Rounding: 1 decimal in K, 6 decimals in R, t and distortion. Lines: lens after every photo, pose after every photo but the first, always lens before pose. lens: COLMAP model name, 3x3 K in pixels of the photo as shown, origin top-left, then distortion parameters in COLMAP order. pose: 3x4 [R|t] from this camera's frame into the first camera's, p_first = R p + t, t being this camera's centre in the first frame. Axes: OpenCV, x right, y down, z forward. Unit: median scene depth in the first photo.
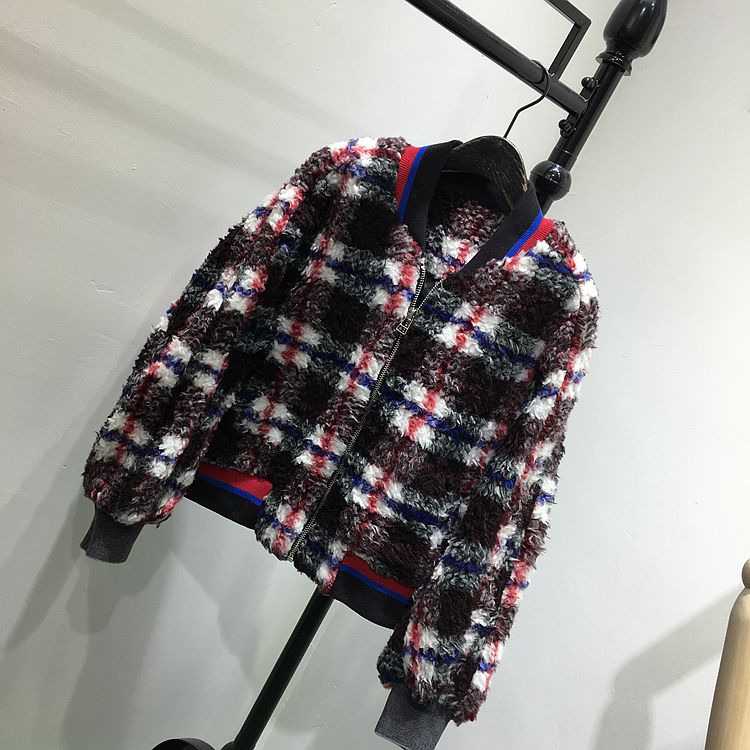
lens RADIAL K [[855.0, 0, 368.4], [0, 855.0, 369.3], [0, 0, 1]] dist [0.063776, 0.000000]
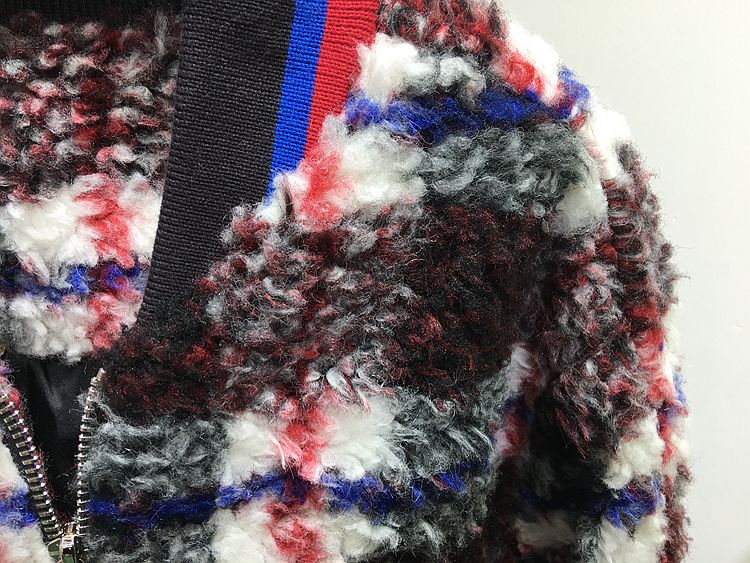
lens RADIAL K [[644.7, 0, 369.2], [0, 644.7, 283.5], [0, 0, 1]] dist [0.109090, -0.147910]
pose [[0.801068, -0.550459, 0.235129, 0.118781], [0.490568, 0.828831, 0.269040, -0.137680], [-0.342977, -0.100173, 0.933987, 0.798467]]
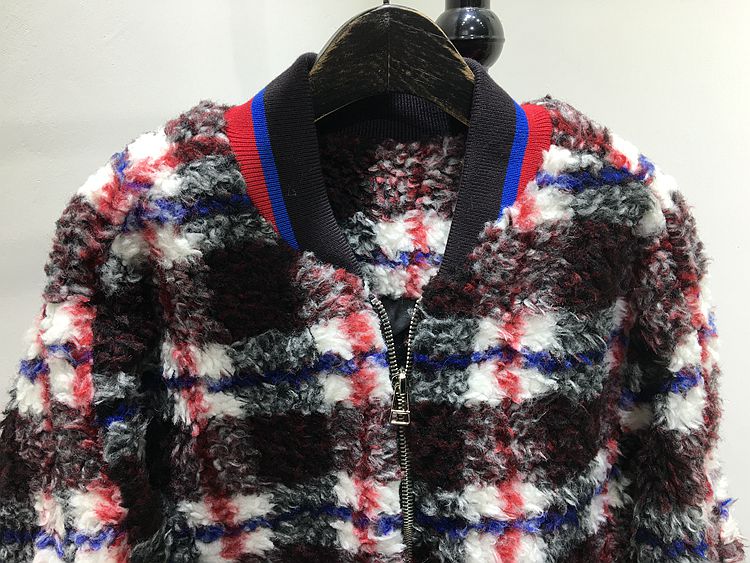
lens RADIAL K [[644.7, 0, 367.0], [0, 644.7, 282.0], [0, 0, 1]] dist [0.109090, -0.147910]
pose [[0.834713, -0.528077, 0.156170, 0.003426], [0.510952, 0.848458, 0.138010, -0.185068], [-0.205383, -0.035404, 0.978041, 0.607990]]
